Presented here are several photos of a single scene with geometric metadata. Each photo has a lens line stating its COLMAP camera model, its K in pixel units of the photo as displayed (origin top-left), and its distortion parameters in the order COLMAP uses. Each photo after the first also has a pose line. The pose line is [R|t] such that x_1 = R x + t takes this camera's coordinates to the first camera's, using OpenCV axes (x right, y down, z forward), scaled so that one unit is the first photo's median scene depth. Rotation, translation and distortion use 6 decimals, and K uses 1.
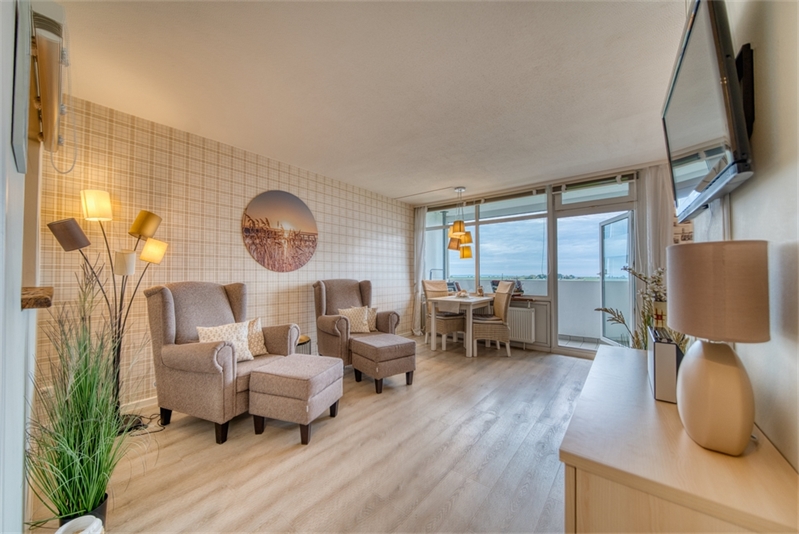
lens RADIAL K [[289.9, 0, 391.4], [0, 289.9, 268.7], [0, 0, 1]] dist [-0.001509, -0.000059]
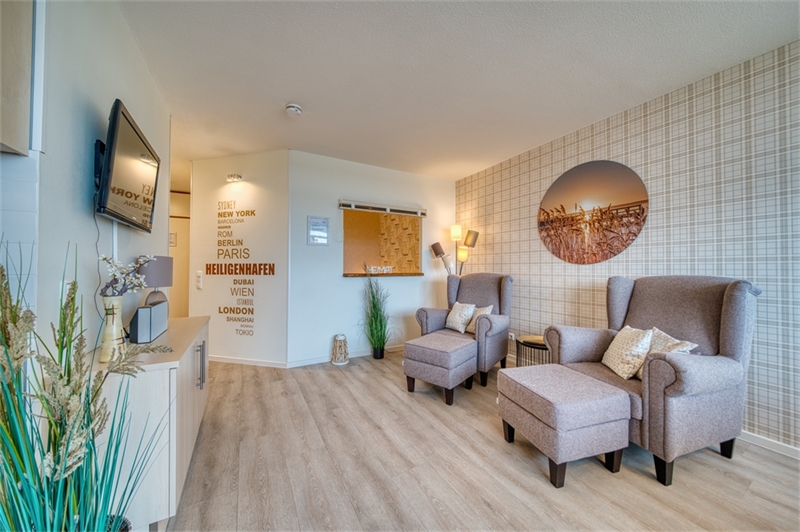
lens RADIAL K [[274.4, 0, 400.0], [0, 274.4, 266.0], [0, 0, 1]] dist [-0.002226, -0.000083]
pose [[-0.363586, -0.004744, -0.931549, 0.548324], [0.024338, 0.999597, -0.014589, 0.015944], [0.931243, -0.027976, -0.363324, 0.844503]]
